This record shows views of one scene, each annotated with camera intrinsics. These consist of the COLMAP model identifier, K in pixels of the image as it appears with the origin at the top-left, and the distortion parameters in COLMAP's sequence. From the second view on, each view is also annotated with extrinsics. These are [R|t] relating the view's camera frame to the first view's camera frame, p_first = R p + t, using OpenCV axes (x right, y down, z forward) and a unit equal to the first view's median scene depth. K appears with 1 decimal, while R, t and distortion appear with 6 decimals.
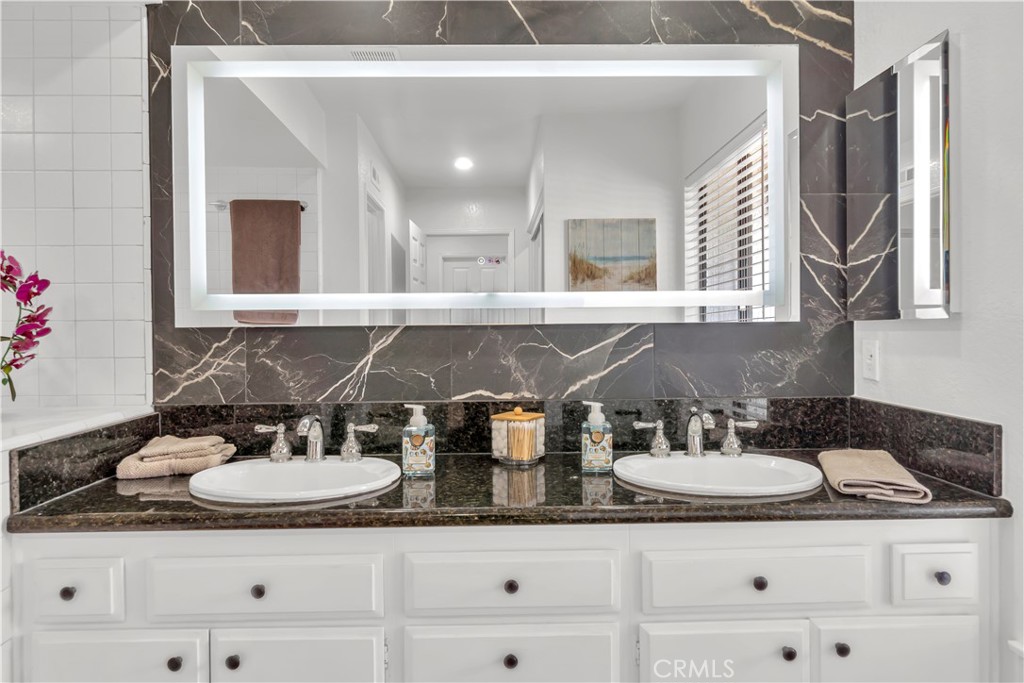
lens RADIAL K [[597.5, 0, 509.0], [0, 597.5, 337.2], [0, 0, 1]] dist [0.007528, -0.003010]
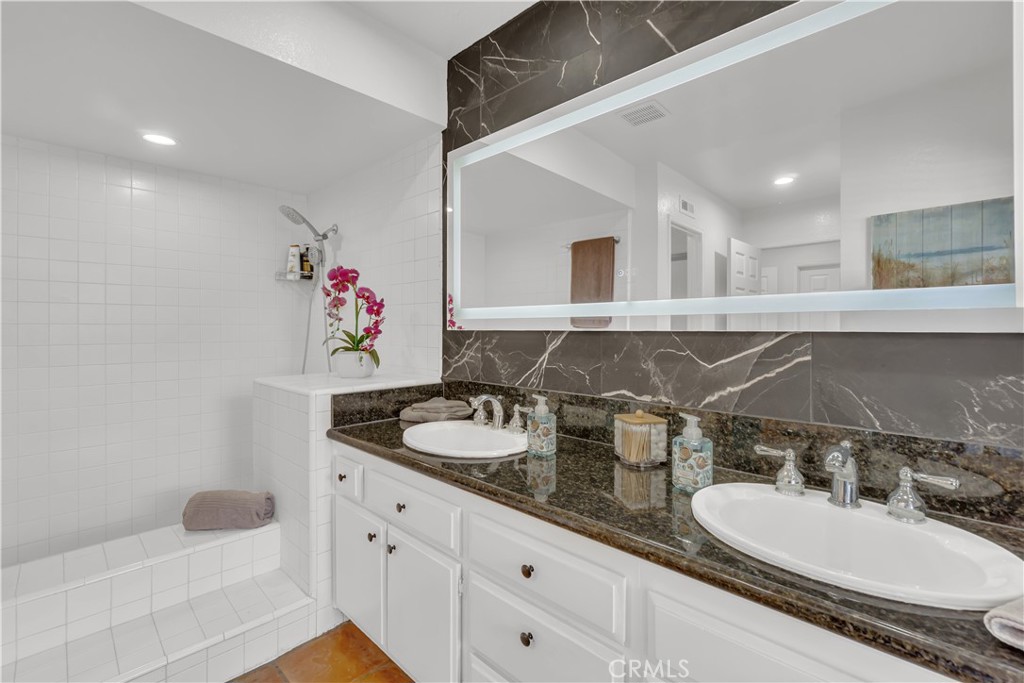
lens RADIAL K [[439.2, 0, 514.1], [0, 439.2, 335.6], [0, 0, 1]] dist [0.000648, 0.001373]
pose [[0.722348, 0.020837, -0.691216, 0.365497], [-0.021622, 0.999738, 0.007542, -0.013646], [0.691192, 0.009497, 0.722609, 0.273490]]
